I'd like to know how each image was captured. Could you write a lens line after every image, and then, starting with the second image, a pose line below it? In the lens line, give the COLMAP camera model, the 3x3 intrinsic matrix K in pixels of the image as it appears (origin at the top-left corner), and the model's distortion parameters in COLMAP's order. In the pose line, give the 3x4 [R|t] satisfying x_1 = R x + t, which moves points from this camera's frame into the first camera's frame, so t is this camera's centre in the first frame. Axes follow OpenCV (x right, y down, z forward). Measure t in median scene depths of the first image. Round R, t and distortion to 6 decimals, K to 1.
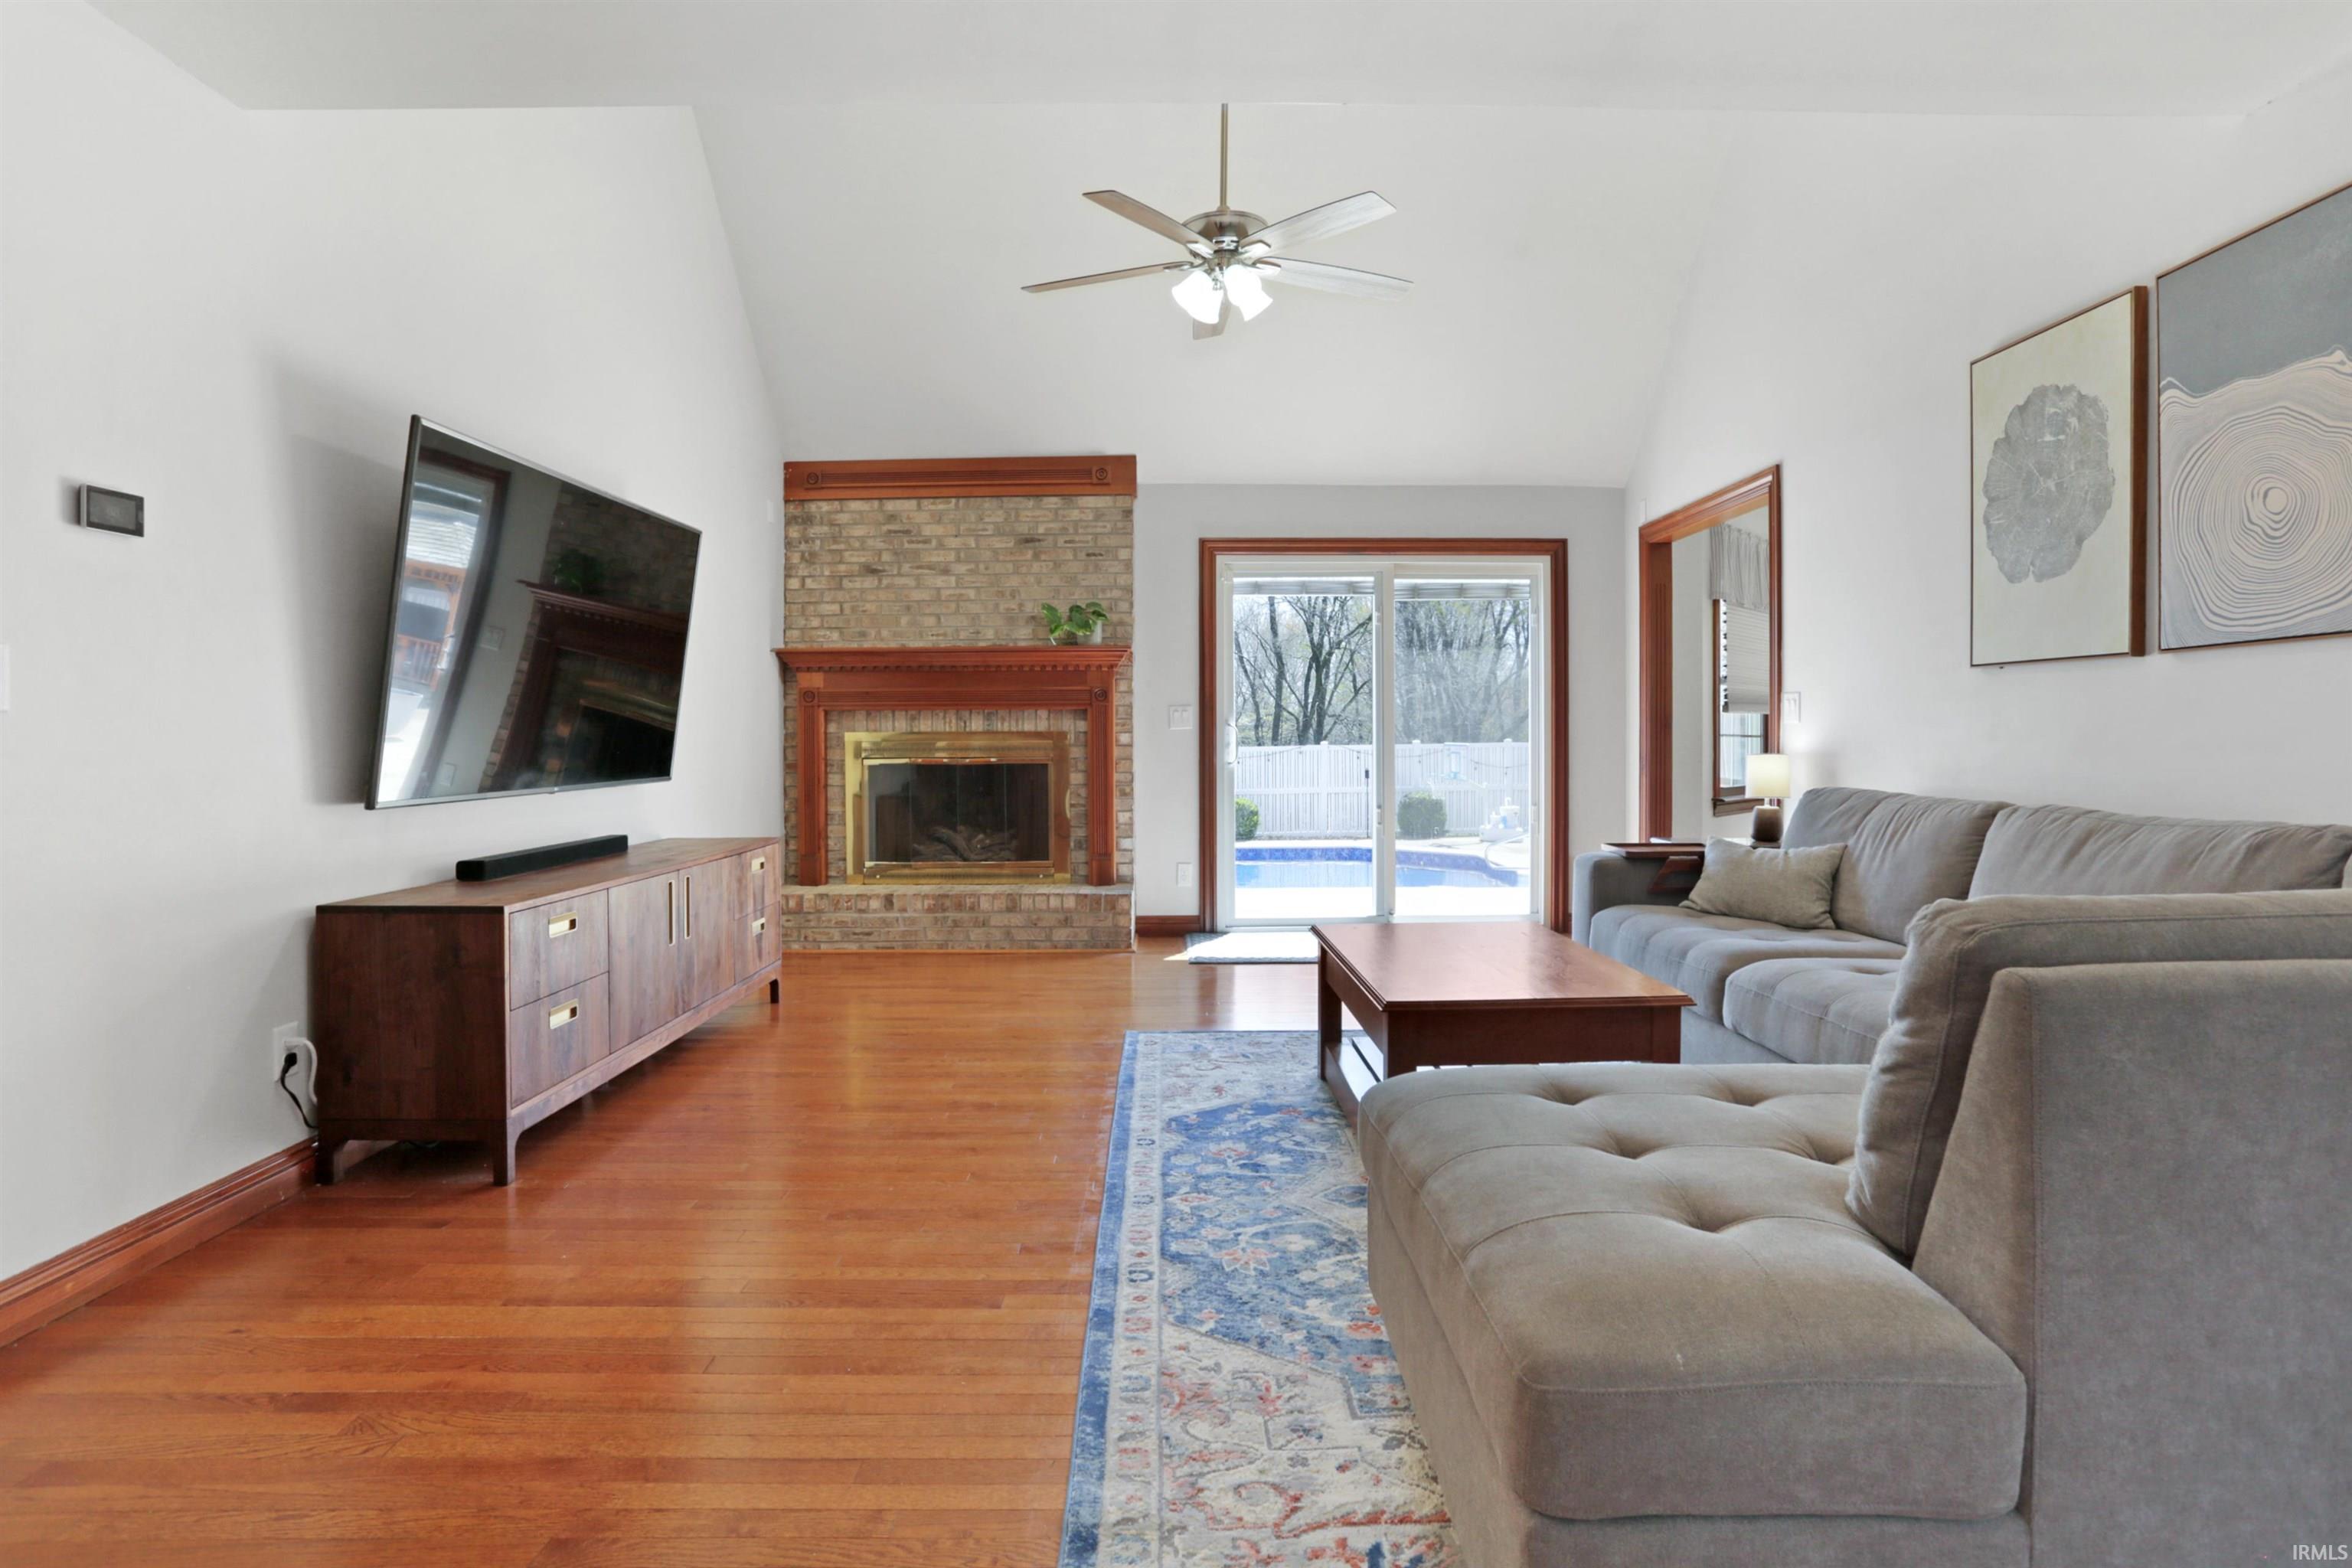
lens RADIAL K [[1164.7, 0, 1169.6], [0, 1164.7, 730.3], [0, 0, 1]] dist [-0.000295, -0.000049]
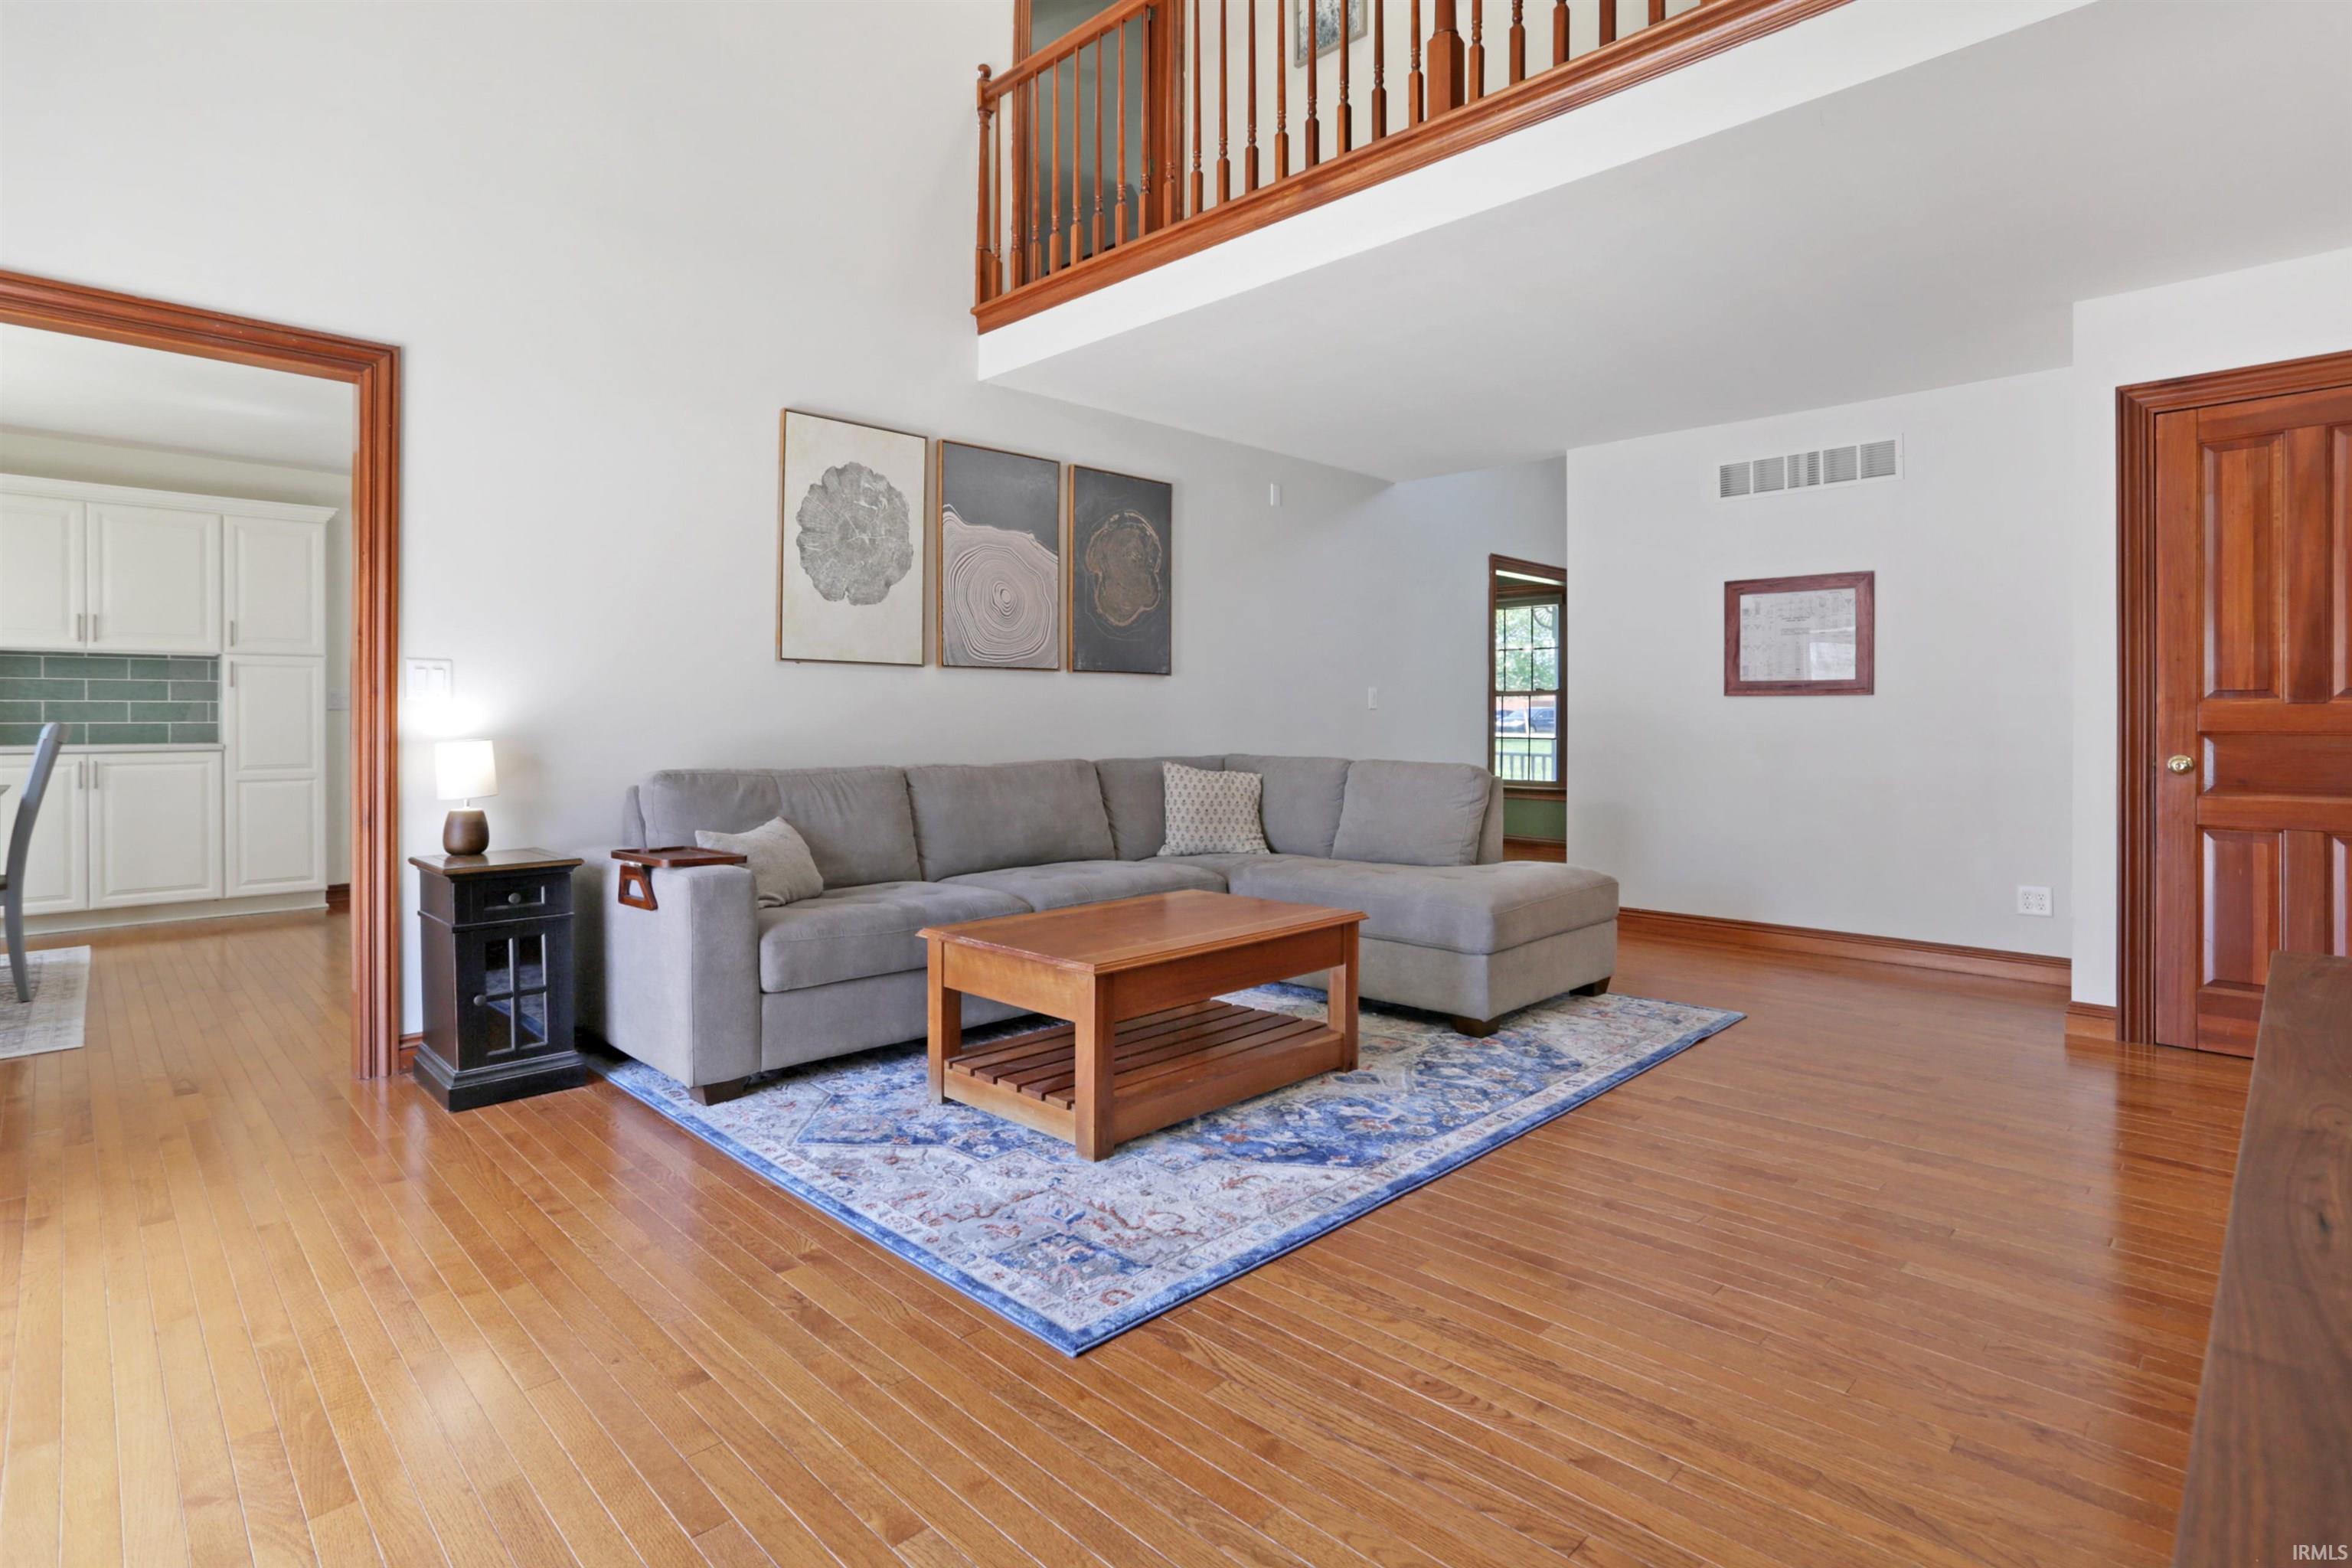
lens RADIAL K [[1164.7, 0, 1202.9], [0, 1164.7, 730.8], [0, 0, 1]] dist [-0.000295, -0.000049]
pose [[-0.707188, -0.012943, 0.706907, -0.528287], [-0.008104, 0.999915, 0.010201, 0.004059], [-0.706979, 0.001485, -0.707233, 1.710680]]
